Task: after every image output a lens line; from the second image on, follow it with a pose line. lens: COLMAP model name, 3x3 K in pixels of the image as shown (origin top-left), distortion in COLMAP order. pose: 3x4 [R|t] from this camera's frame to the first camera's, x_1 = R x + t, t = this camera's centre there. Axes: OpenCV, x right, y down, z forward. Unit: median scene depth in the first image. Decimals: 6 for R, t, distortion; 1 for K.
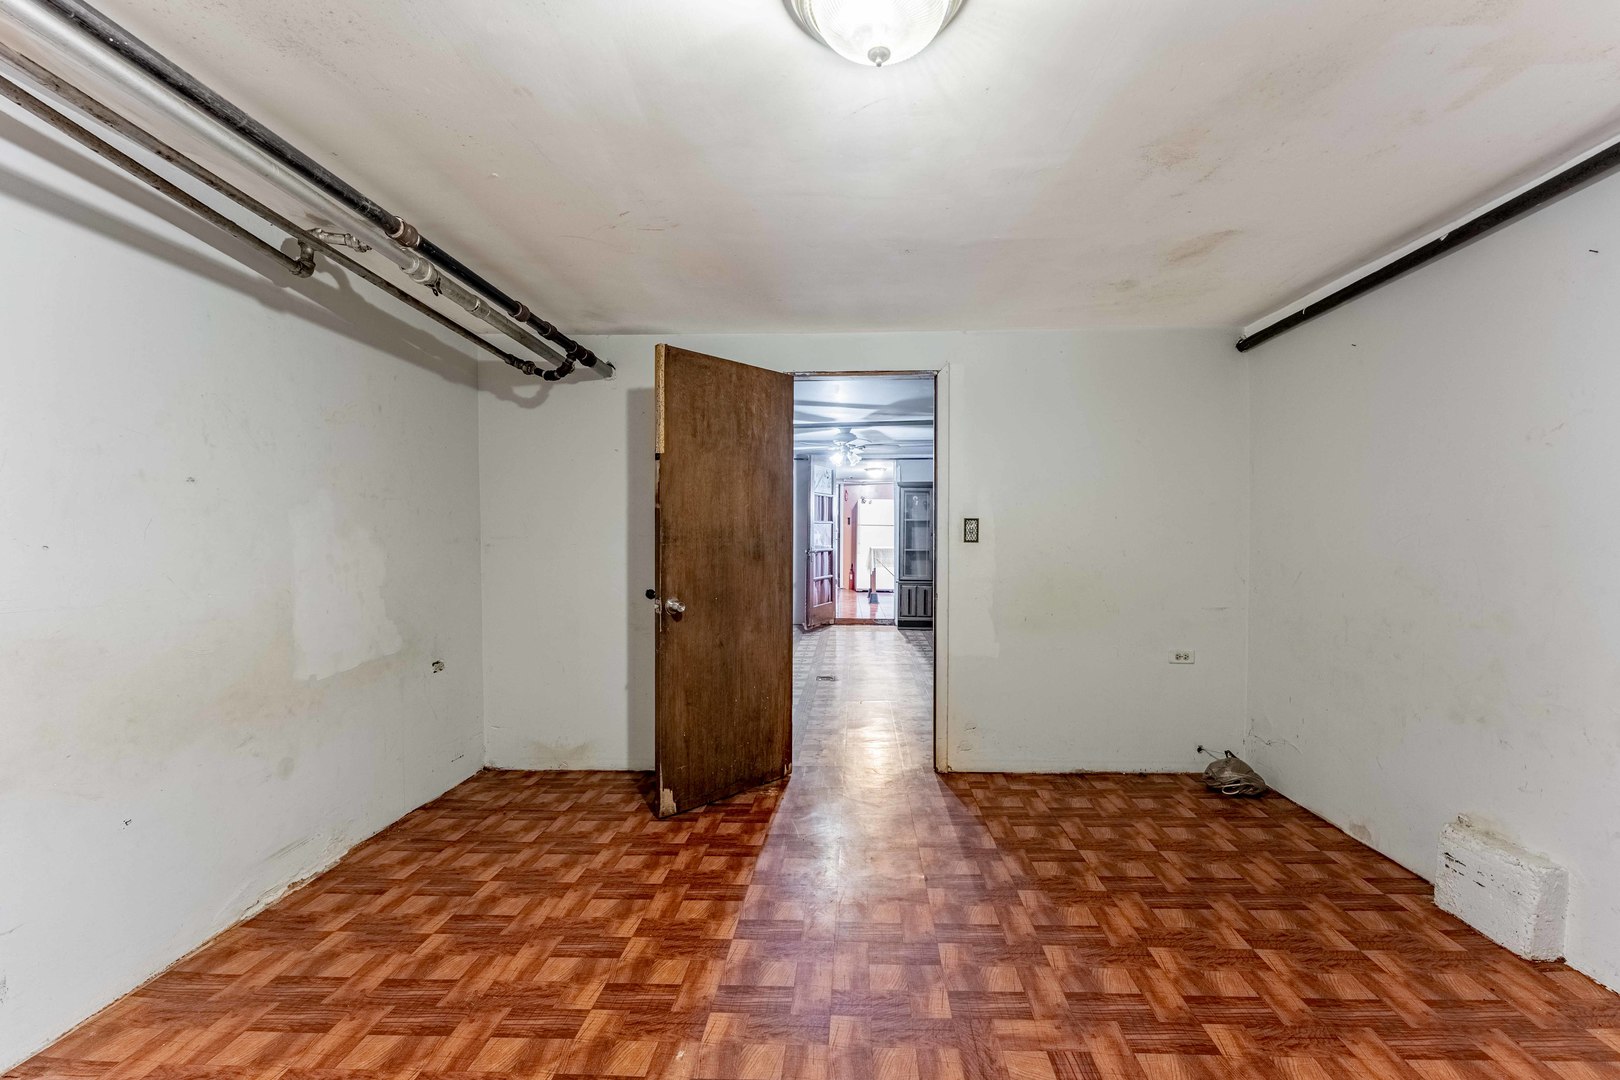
lens RADIAL K [[660.9, 0, 821.3], [0, 660.9, 531.1], [0, 0, 1]] dist [0.001246, -0.000814]
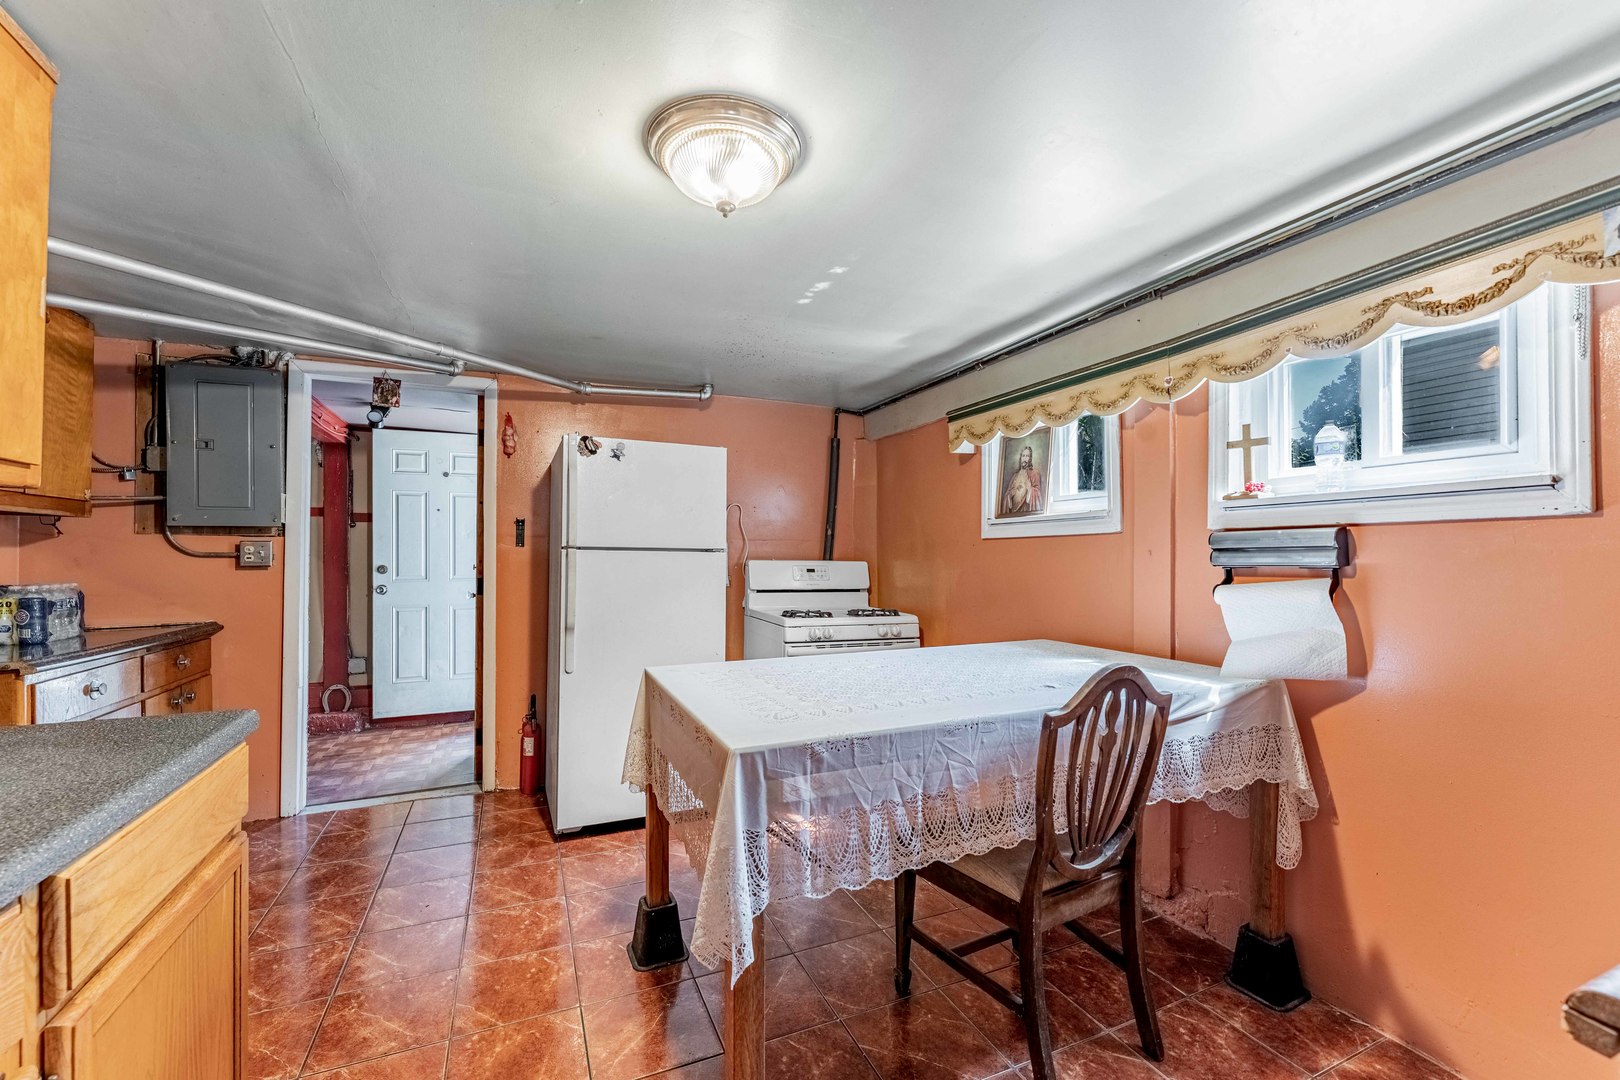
lens RADIAL K [[660.9, 0, 806.4], [0, 660.9, 544.2], [0, 0, 1]] dist [0.001246, -0.000814]
pose [[0.899373, -0.001710, 0.437178, 0.043951], [0.006078, 0.999945, -0.008594, -0.011186], [-0.437139, 0.010386, 0.899334, 1.090786]]
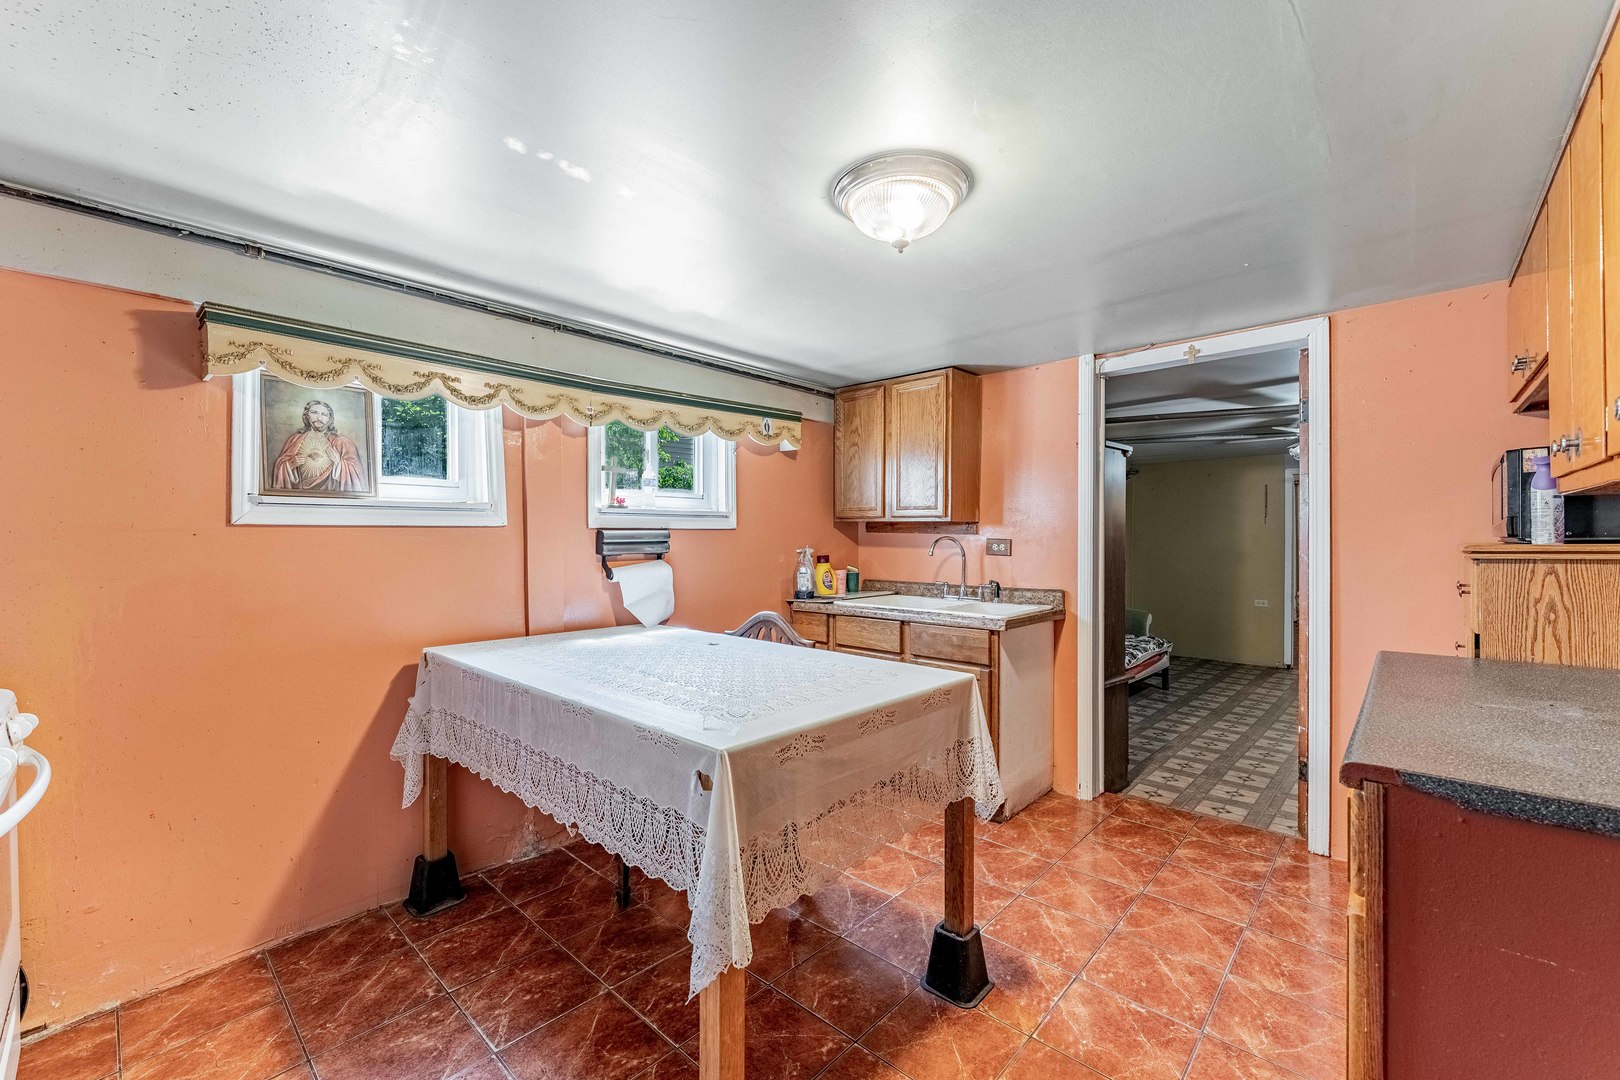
lens RADIAL K [[660.9, 0, 797.7], [0, 660.9, 548.9], [0, 0, 1]] dist [0.001246, -0.000814]
pose [[-0.758936, -0.008266, 0.651113, -0.011567], [-0.000758, 0.999930, 0.011811, -0.011208], [-0.651165, 0.008470, -0.758889, 1.462251]]
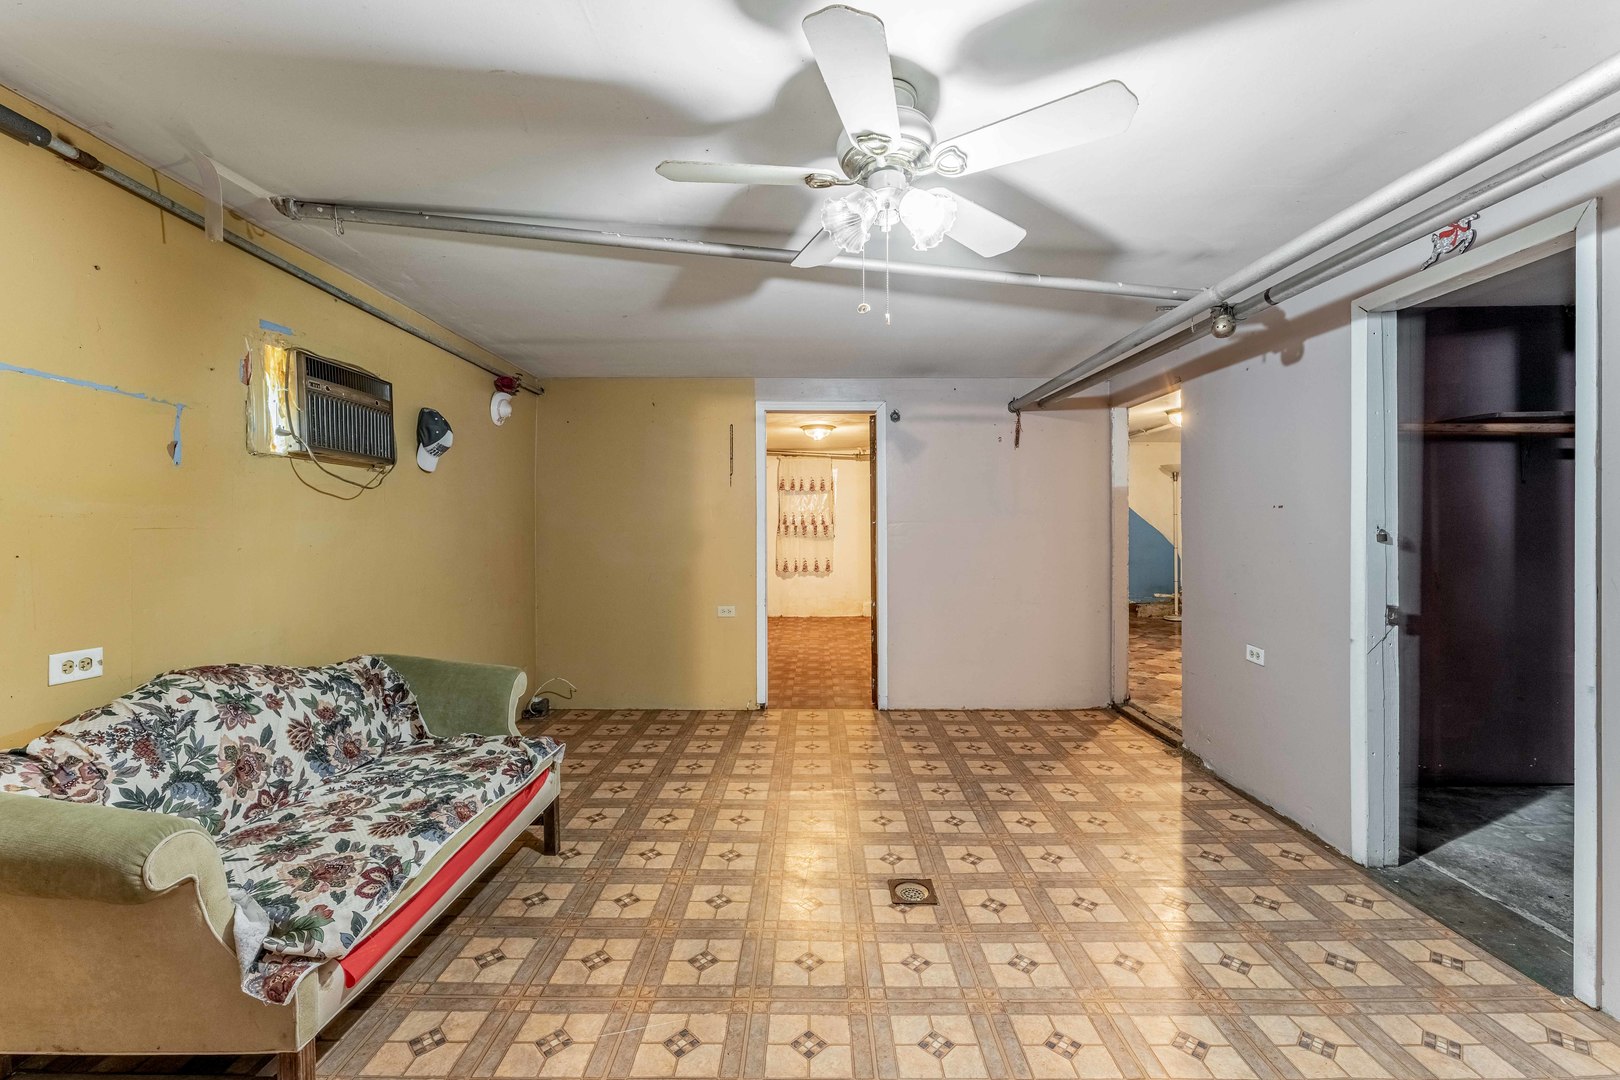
lens RADIAL K [[660.9, 0, 817.7], [0, 660.9, 537.2], [0, 0, 1]] dist [0.001246, -0.000814]
pose [[-0.998546, 0.004678, -0.053698, 0.053399], [0.003846, 0.999871, 0.015591, 0.000713], [0.053764, 0.015362, -0.998435, 0.884695]]
